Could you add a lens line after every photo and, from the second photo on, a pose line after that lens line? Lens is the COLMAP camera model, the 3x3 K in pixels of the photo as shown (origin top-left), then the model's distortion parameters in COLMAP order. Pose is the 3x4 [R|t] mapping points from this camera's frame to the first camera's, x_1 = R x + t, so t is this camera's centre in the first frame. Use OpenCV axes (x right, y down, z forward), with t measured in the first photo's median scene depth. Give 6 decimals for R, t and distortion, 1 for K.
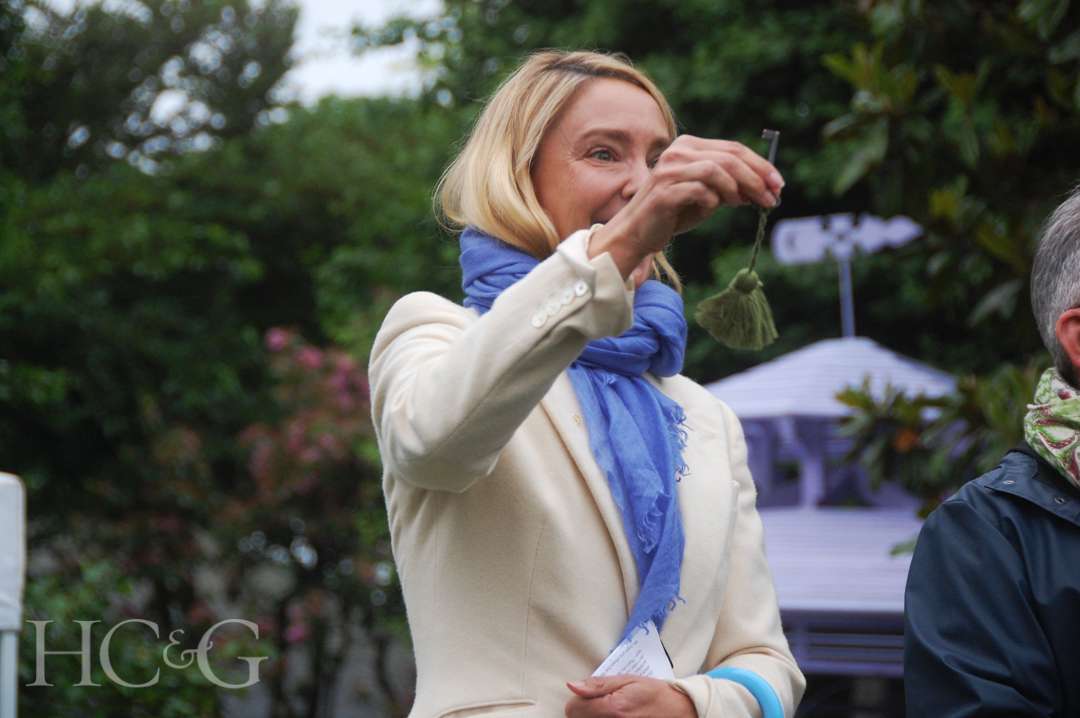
lens RADIAL K [[4398.5, 0, 540.2], [0, 4398.5, 356.4], [0, 0, 1]] dist [0.182541, 0.000000]
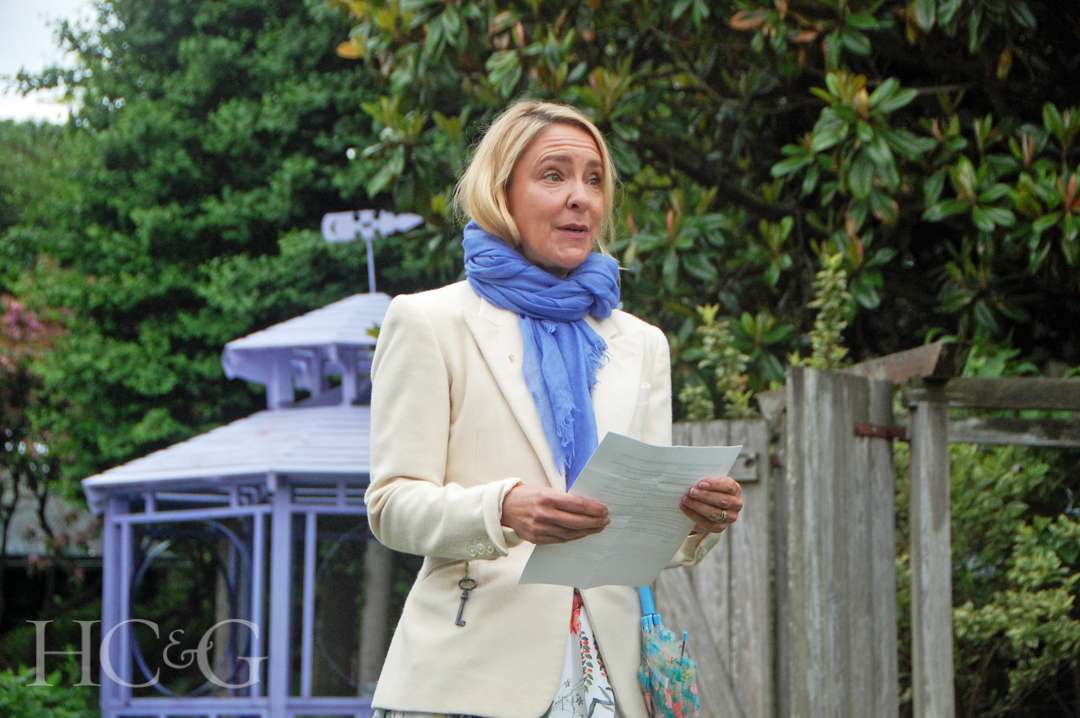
lens RADIAL K [[2898.0, 0, 539.7], [0, 2898.0, 362.0], [0, 0, 1]] dist [0.041192, 0.000000]
pose [[0.970879, 0.004584, 0.239526, -0.110378], [-0.009928, 0.999728, 0.021108, -0.002019], [-0.239364, -0.022872, 0.970661, 0.030420]]
